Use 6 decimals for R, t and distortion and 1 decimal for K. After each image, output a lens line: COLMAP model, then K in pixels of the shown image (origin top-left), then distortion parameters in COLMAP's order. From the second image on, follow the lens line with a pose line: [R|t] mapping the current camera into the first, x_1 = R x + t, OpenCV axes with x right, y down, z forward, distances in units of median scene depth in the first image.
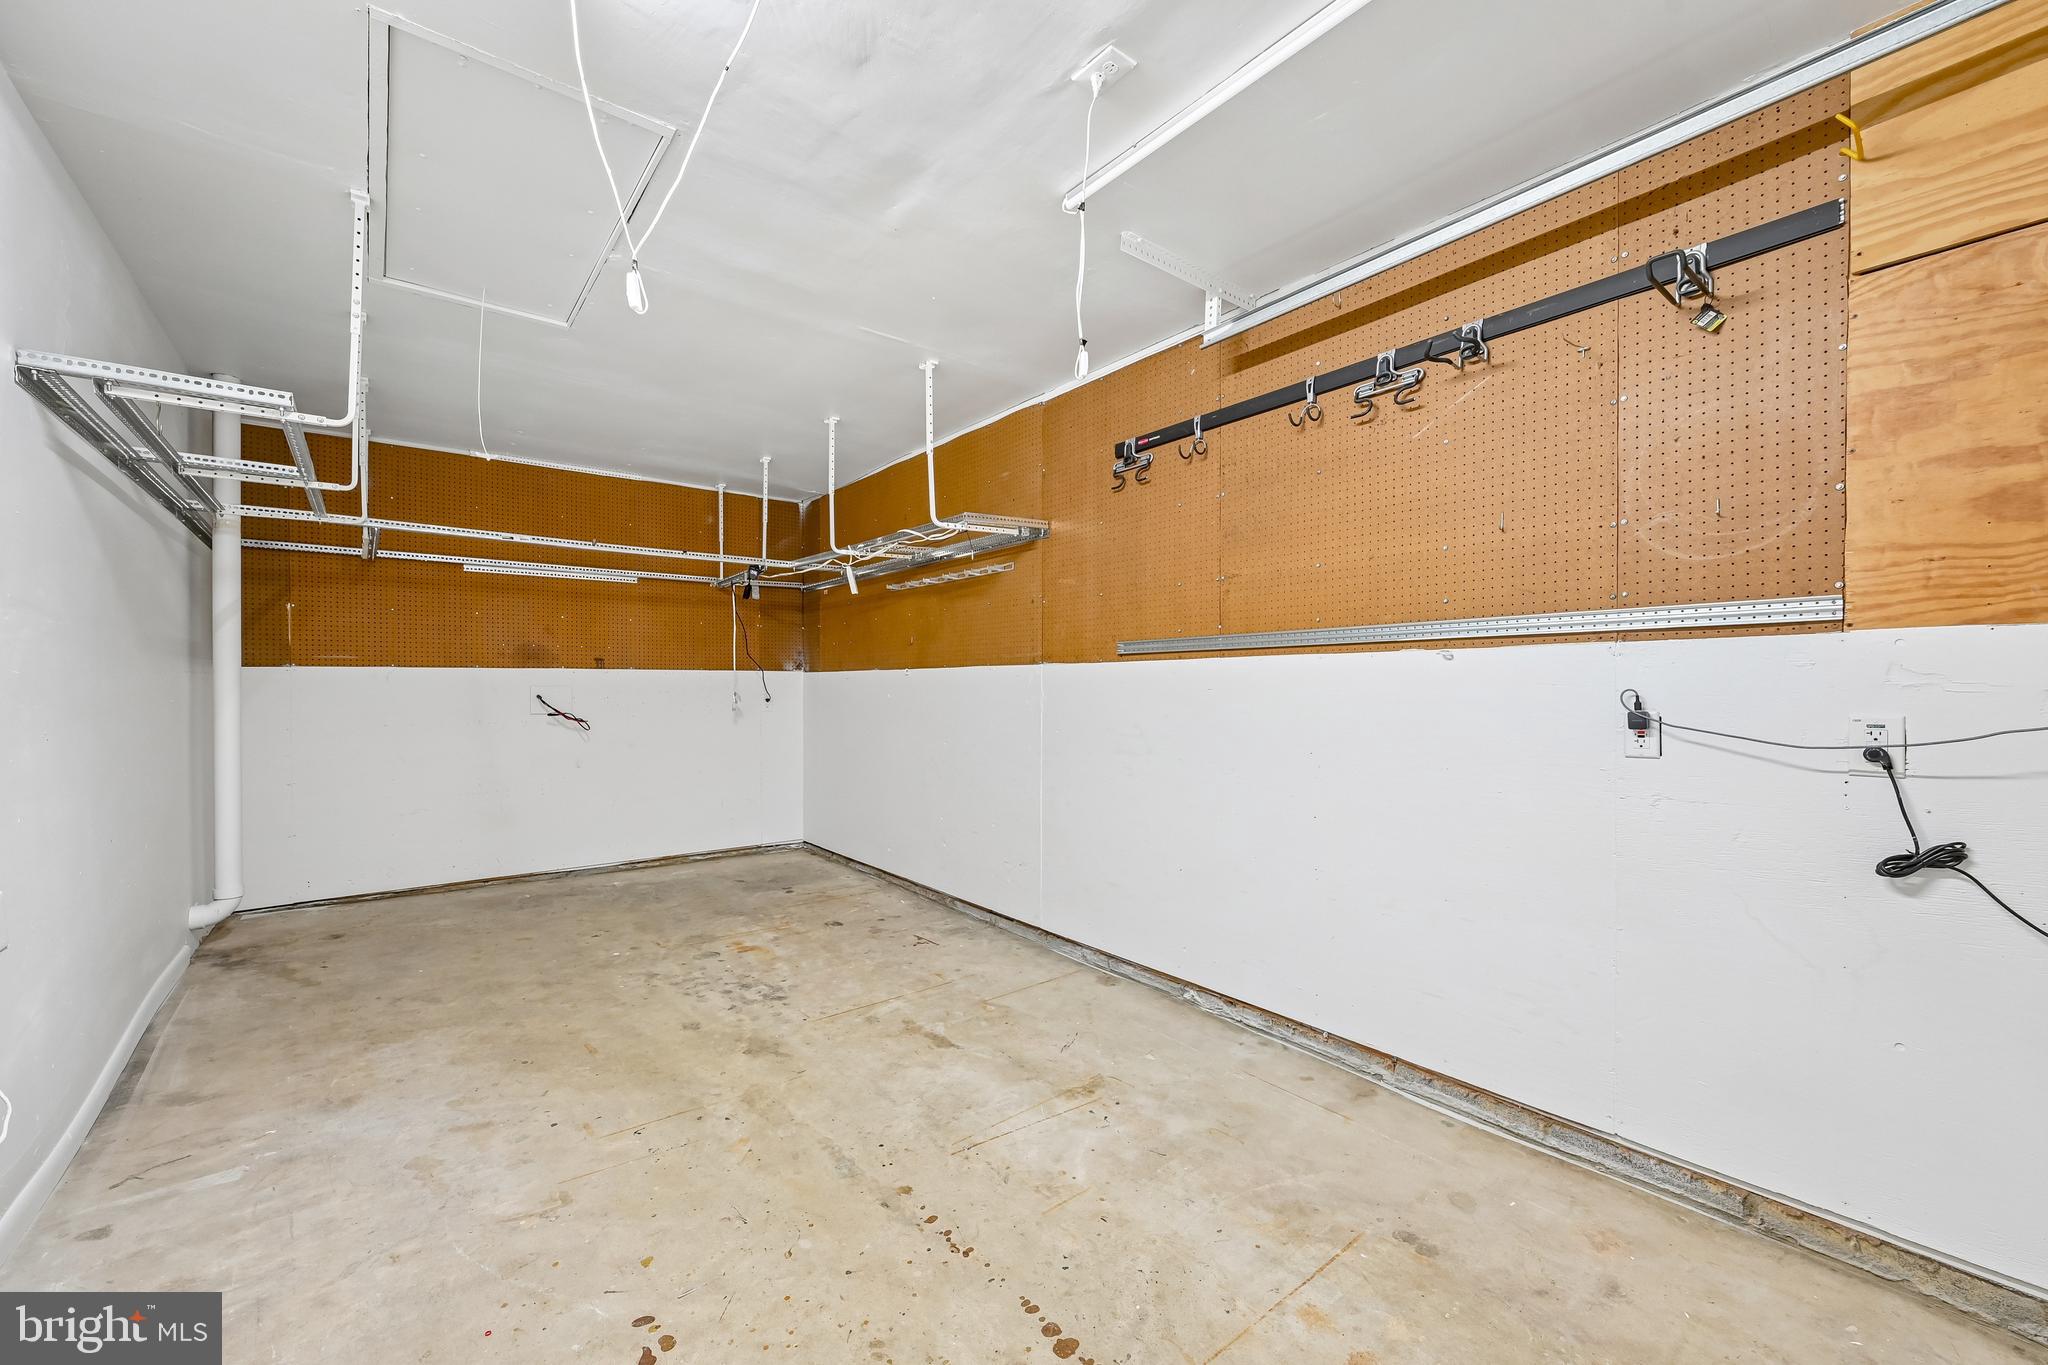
lens RADIAL K [[810.7, 0, 1026.9], [0, 810.7, 684.0], [0, 0, 1]] dist [0.004439, -0.000836]
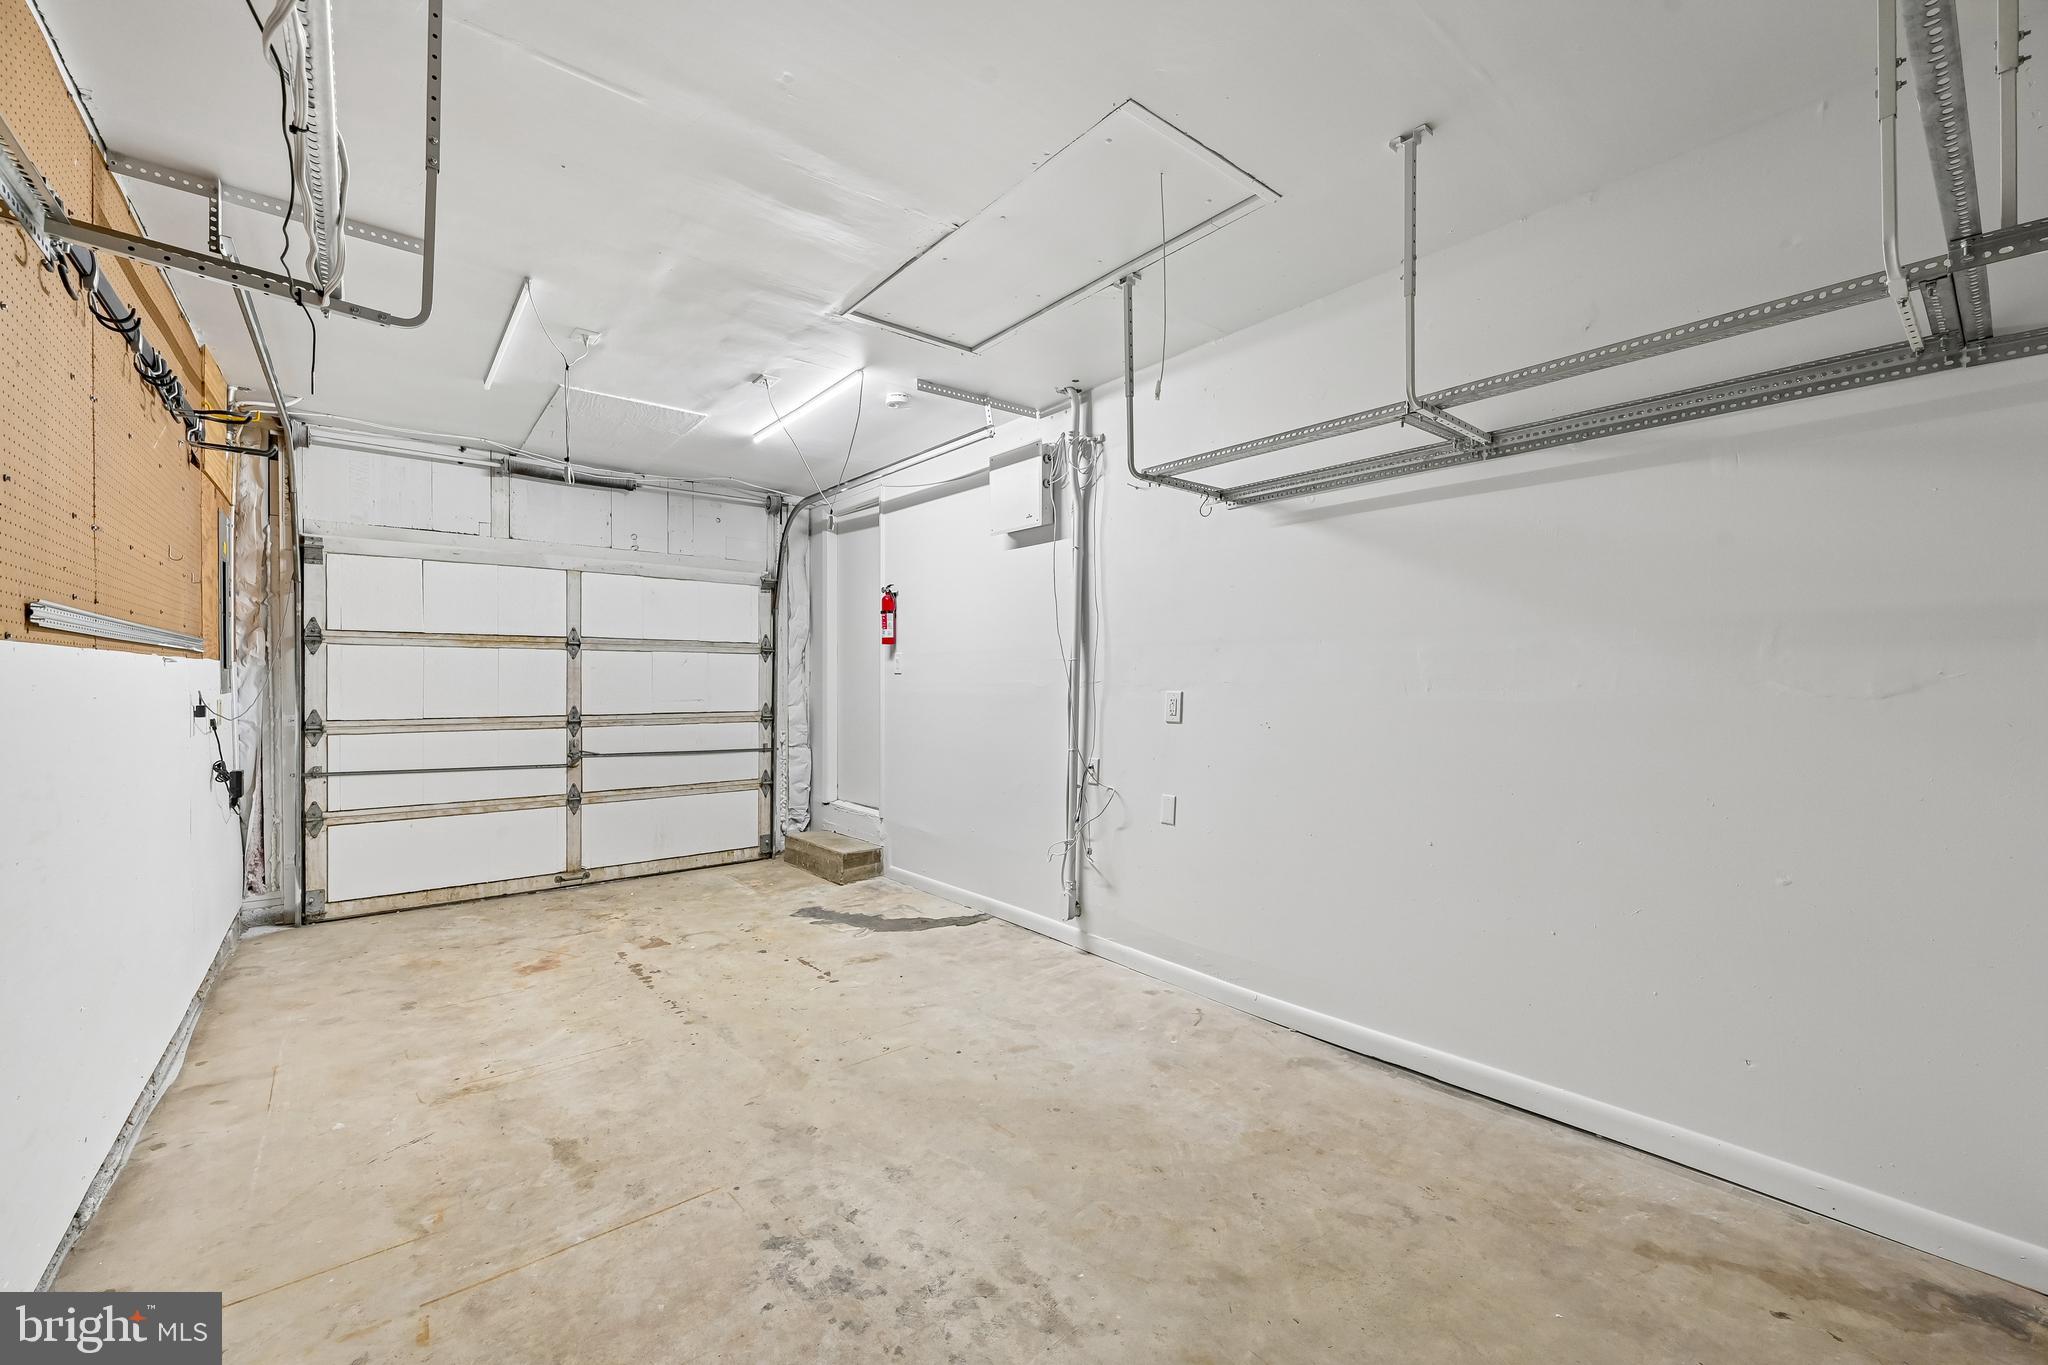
lens RADIAL K [[810.7, 0, 1020.1], [0, 810.7, 681.5], [0, 0, 1]] dist [0.004439, -0.000836]
pose [[-0.999977, 0.001023, -0.006640, -0.580946], [0.001040, 0.999996, -0.002474, -0.005888], [0.006637, -0.002481, -0.999975, 1.929891]]
